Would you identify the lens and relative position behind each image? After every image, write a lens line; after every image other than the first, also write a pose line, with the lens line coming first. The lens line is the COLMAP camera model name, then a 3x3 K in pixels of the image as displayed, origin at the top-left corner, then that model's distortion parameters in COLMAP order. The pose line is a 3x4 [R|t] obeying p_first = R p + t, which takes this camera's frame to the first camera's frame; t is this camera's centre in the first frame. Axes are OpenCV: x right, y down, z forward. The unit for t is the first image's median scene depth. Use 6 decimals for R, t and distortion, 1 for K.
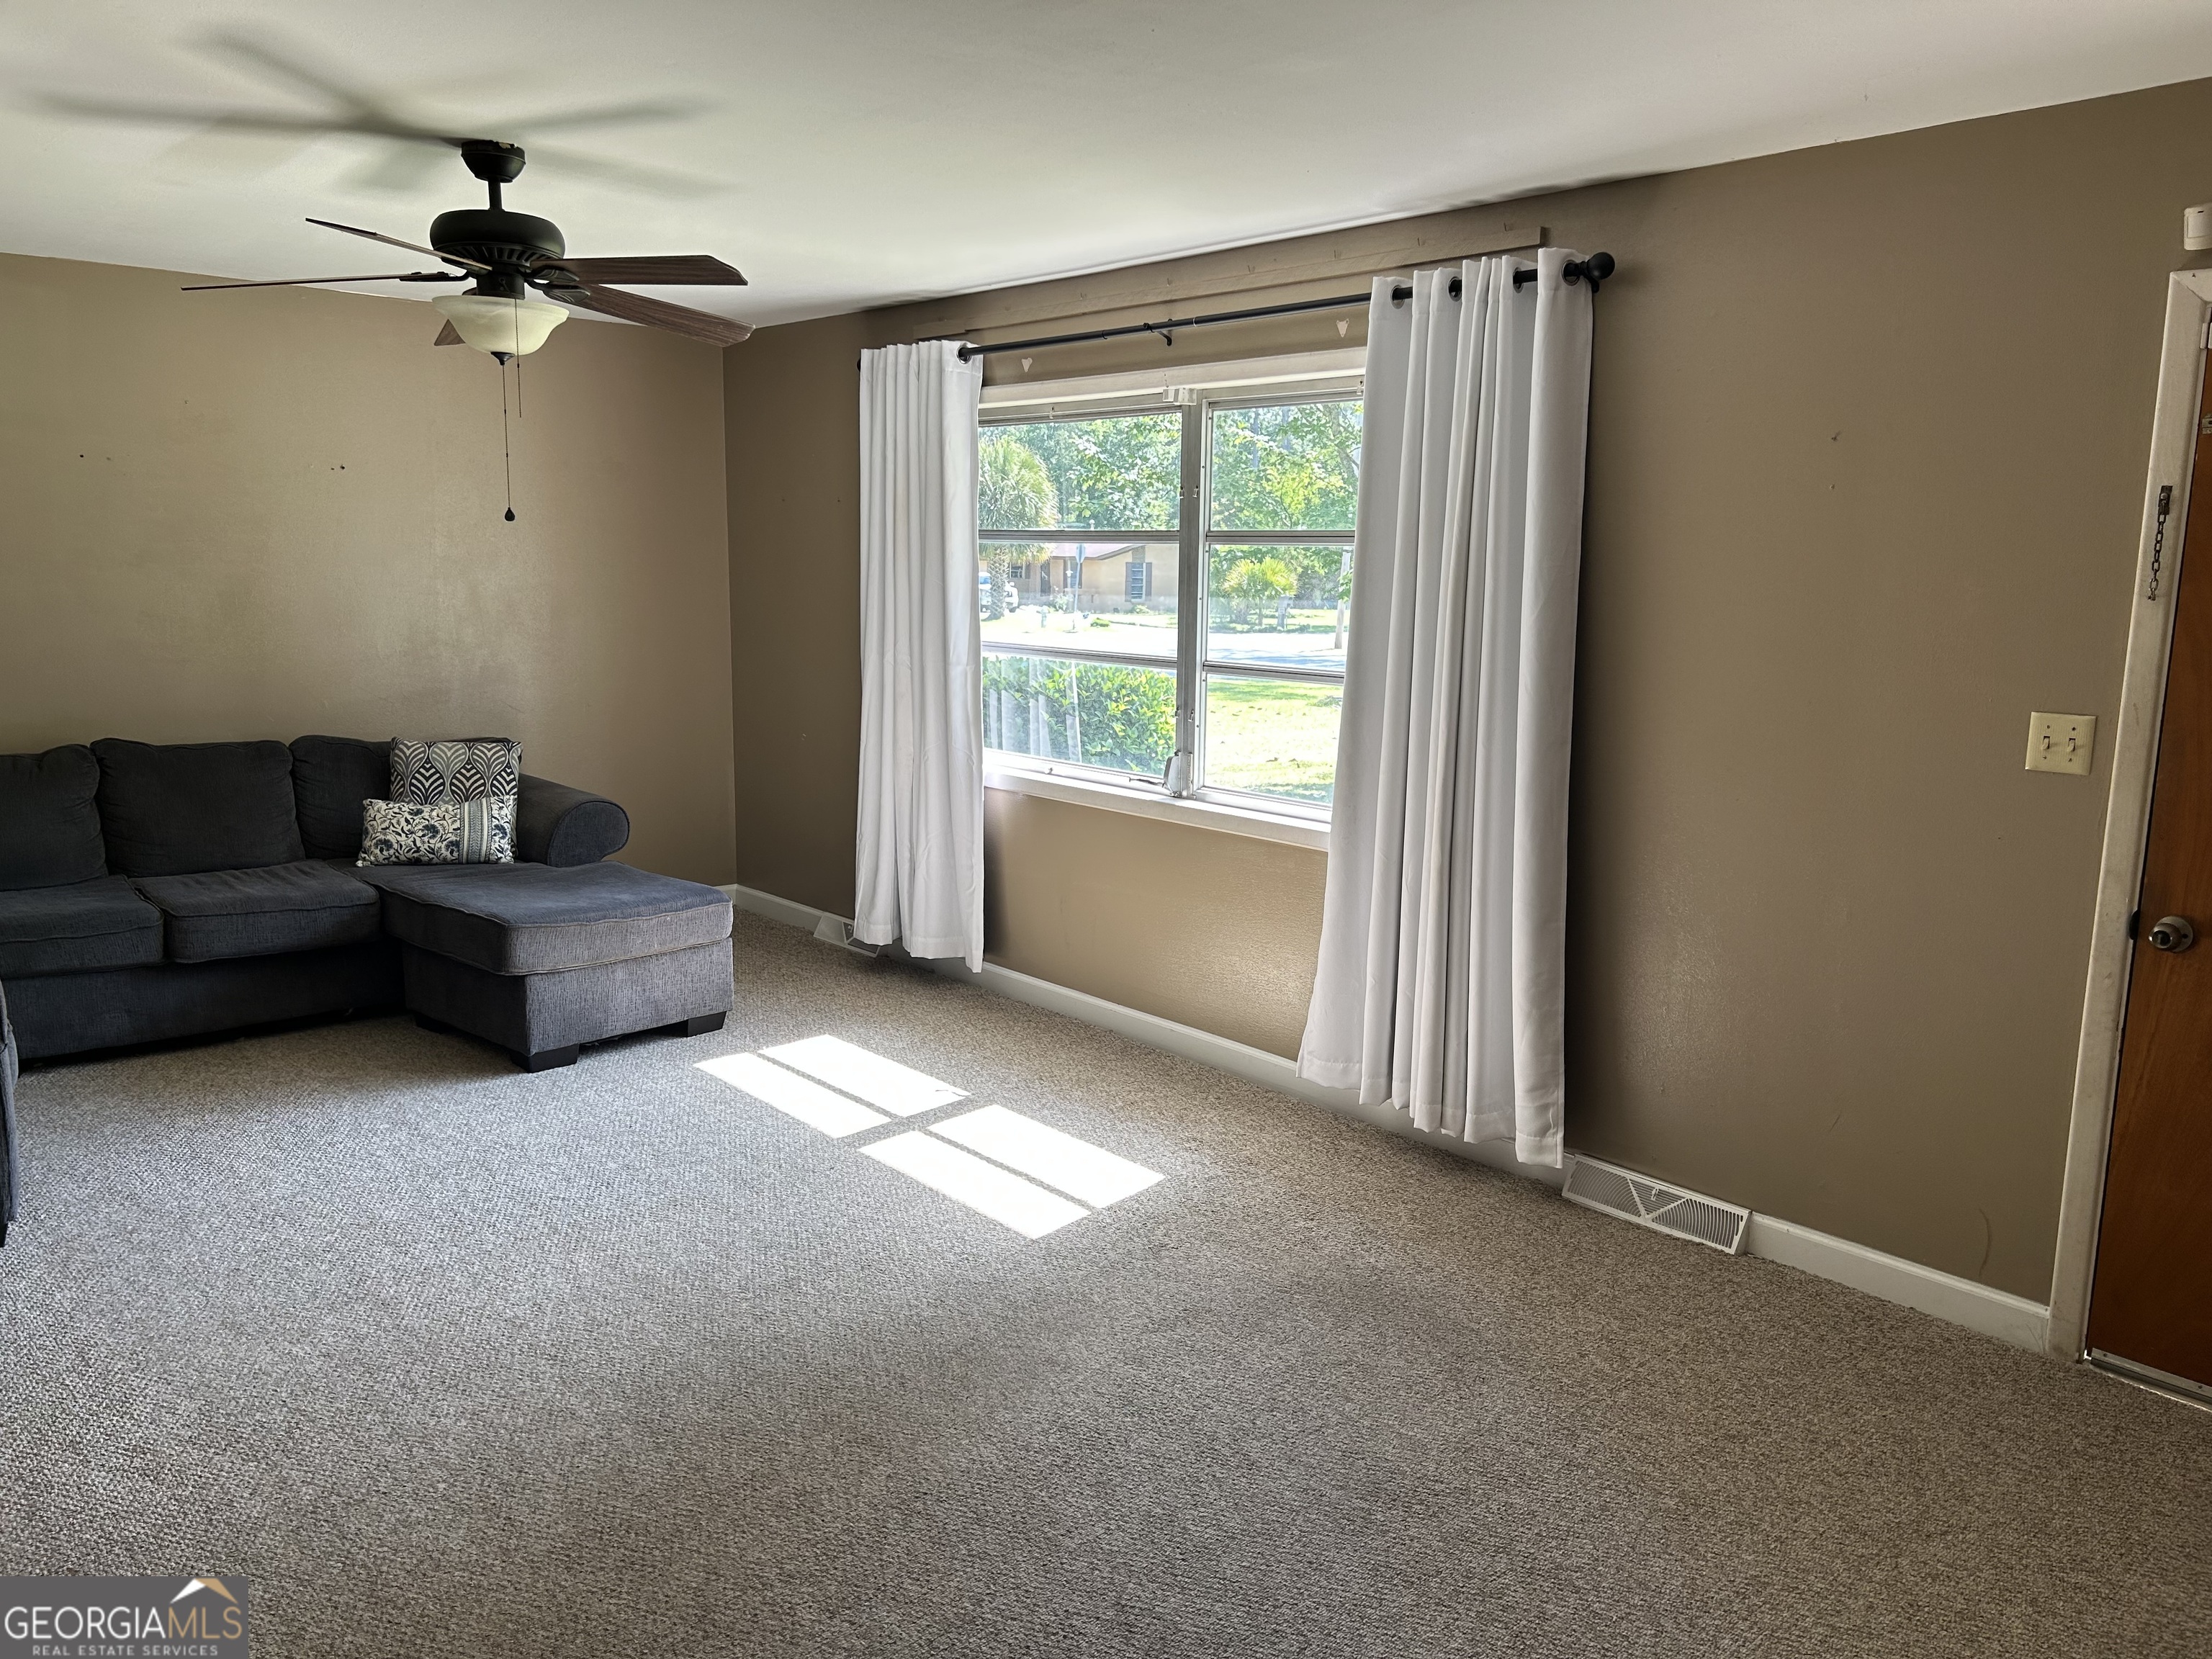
lens RADIAL K [[1675.9, 0, 1121.4], [0, 1675.9, 843.1], [0, 0, 1]] dist [0.054944, -0.041540]
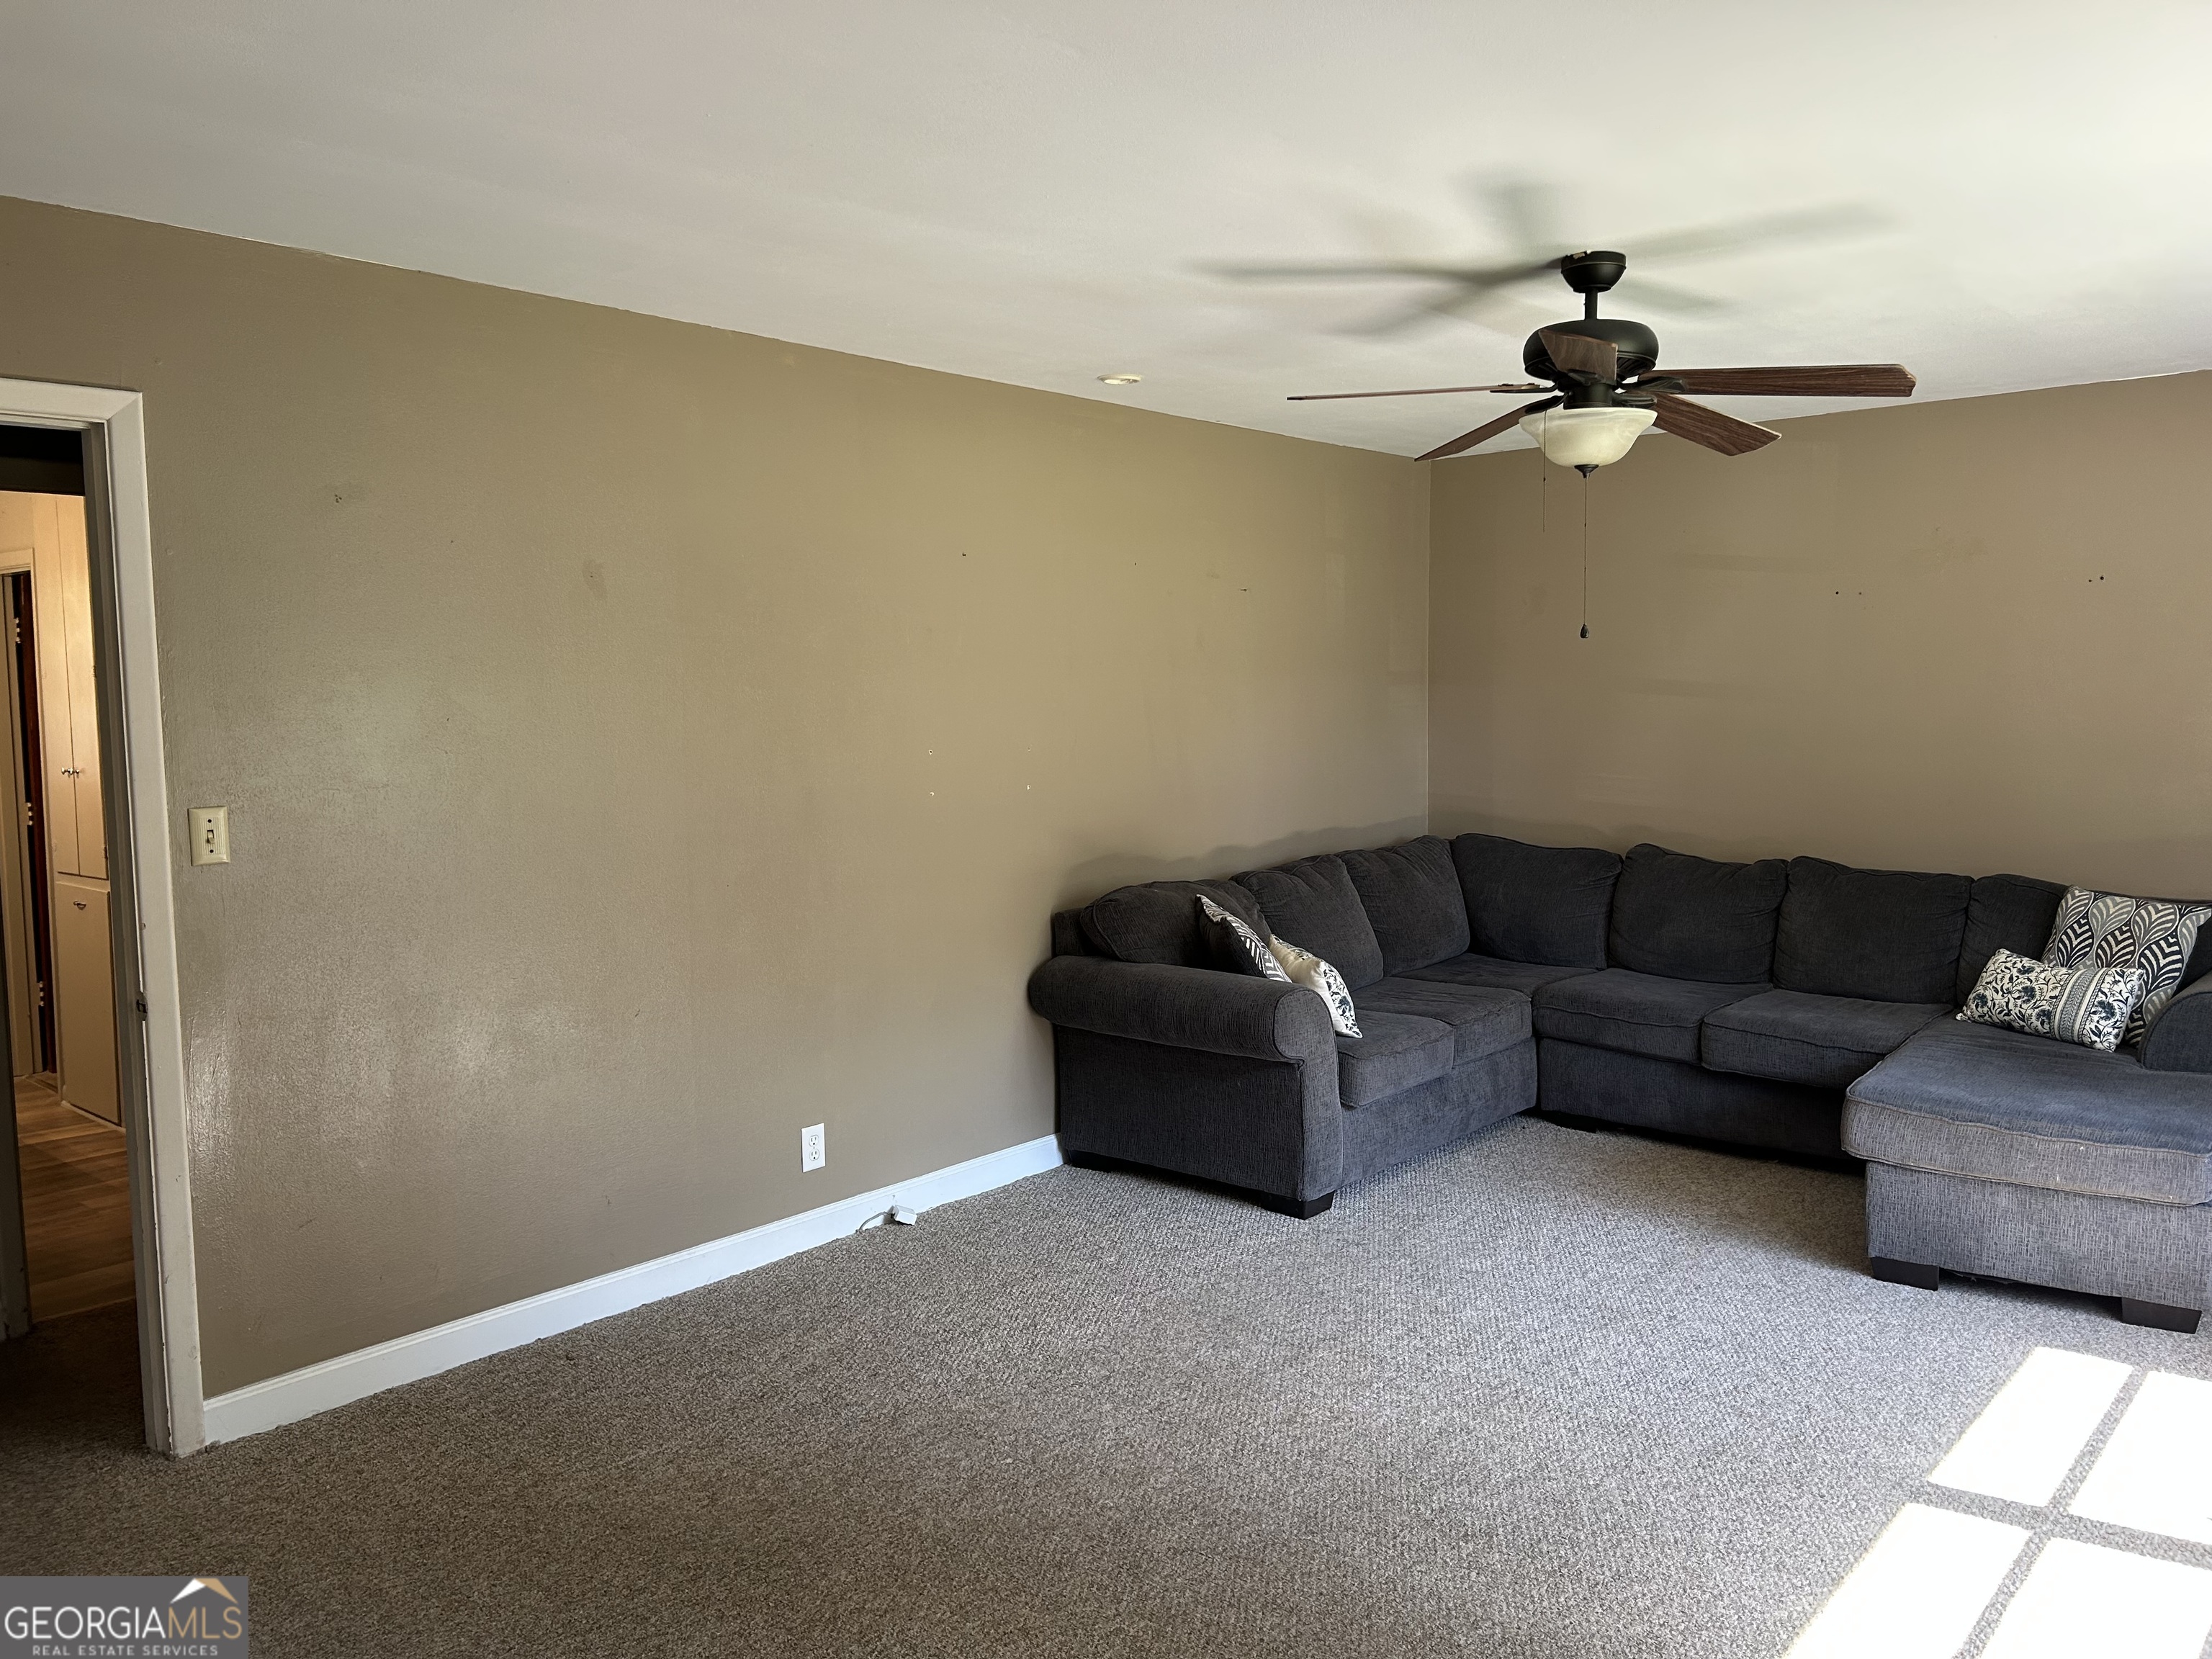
lens RADIAL K [[1675.9, 0, 1125.2], [0, 1675.9, 812.3], [0, 0, 1]] dist [0.054944, -0.041540]
pose [[0.147492, 0.052981, -0.987643, 0.404609], [-0.150351, 0.988160, 0.030556, -0.061559], [0.977569, 0.143987, 0.153711, 0.455193]]
